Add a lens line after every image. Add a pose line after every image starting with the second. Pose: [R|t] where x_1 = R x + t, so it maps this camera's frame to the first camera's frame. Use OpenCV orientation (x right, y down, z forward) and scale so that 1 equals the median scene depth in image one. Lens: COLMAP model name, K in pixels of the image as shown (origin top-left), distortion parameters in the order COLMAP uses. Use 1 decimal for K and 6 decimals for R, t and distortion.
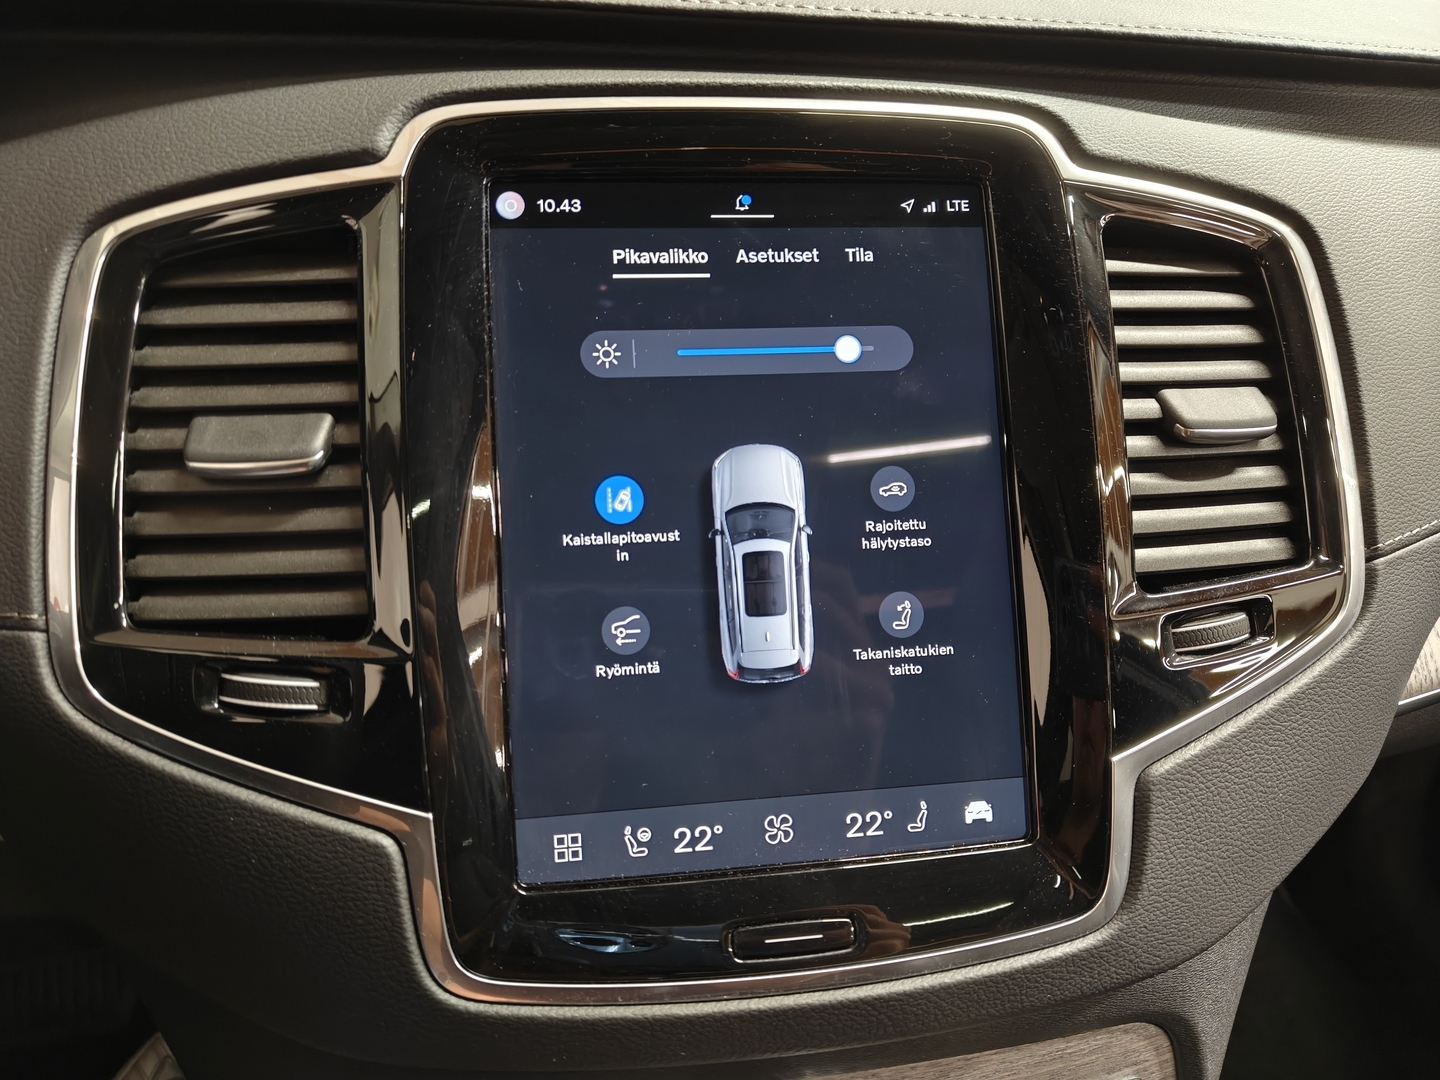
lens RADIAL K [[996.5, 0, 721.1], [0, 996.5, 541.9], [0, 0, 1]] dist [0.006740, -0.002985]
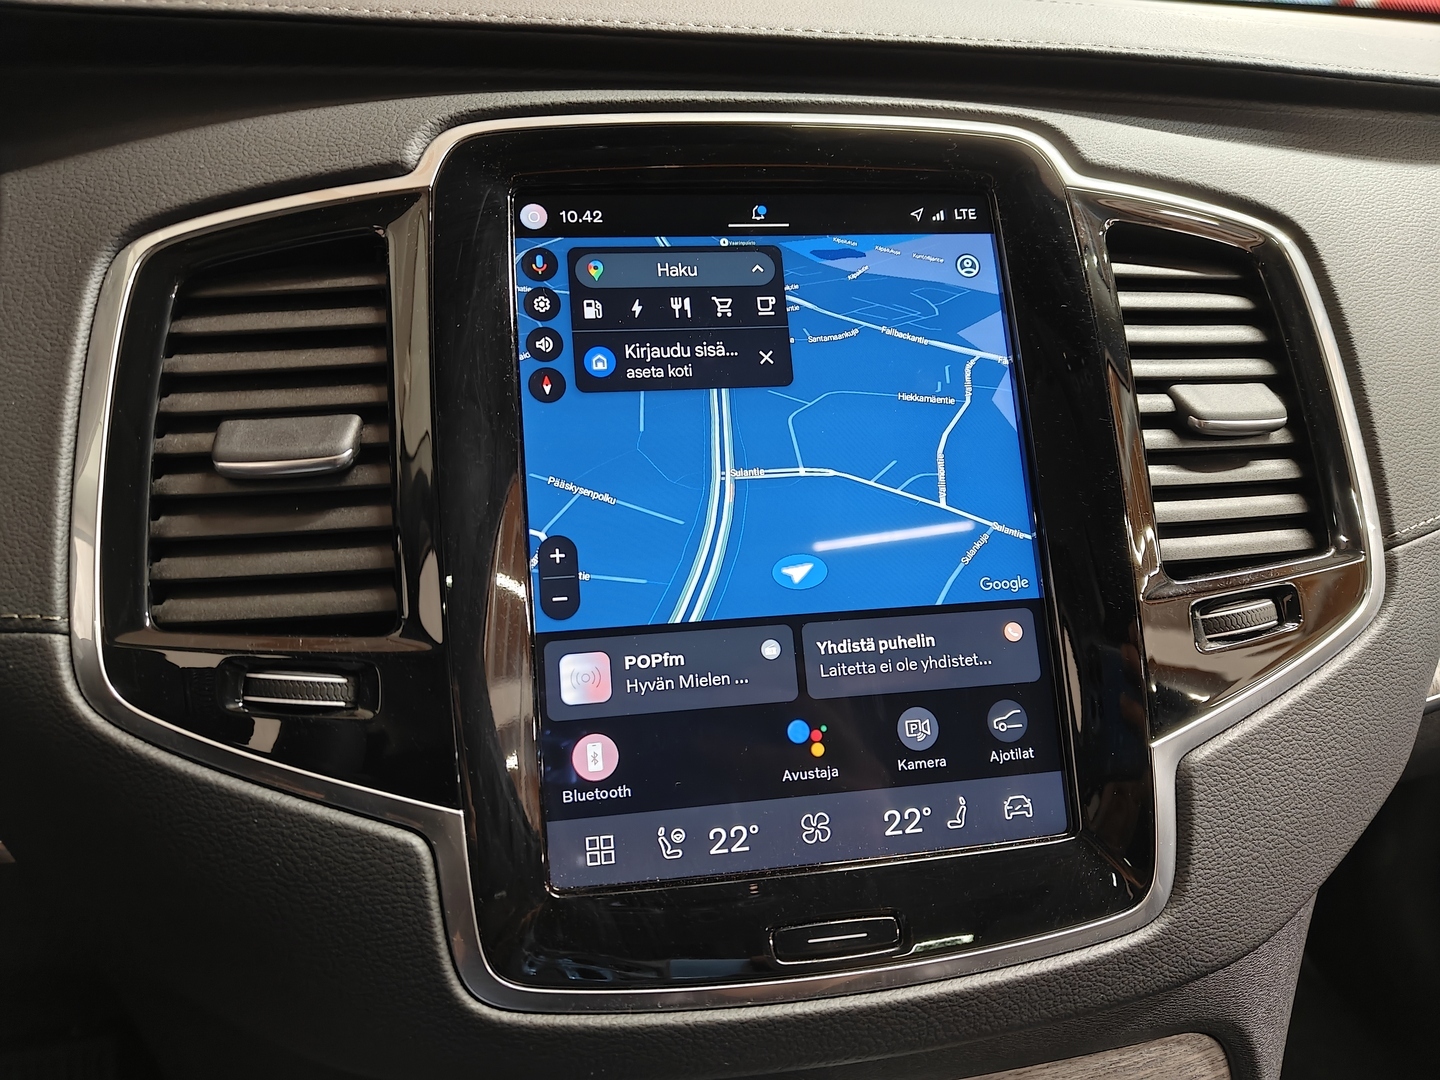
lens RADIAL K [[995.9, 0, 722.3], [0, 995.9, 543.7], [0, 0, 1]] dist [0.004131, -0.002349]
pose [[0.999601, -0.024443, 0.014134, -0.041371], [0.025649, 0.995368, -0.092654, 0.102015], [-0.011803, 0.092980, 0.995598, 0.006687]]
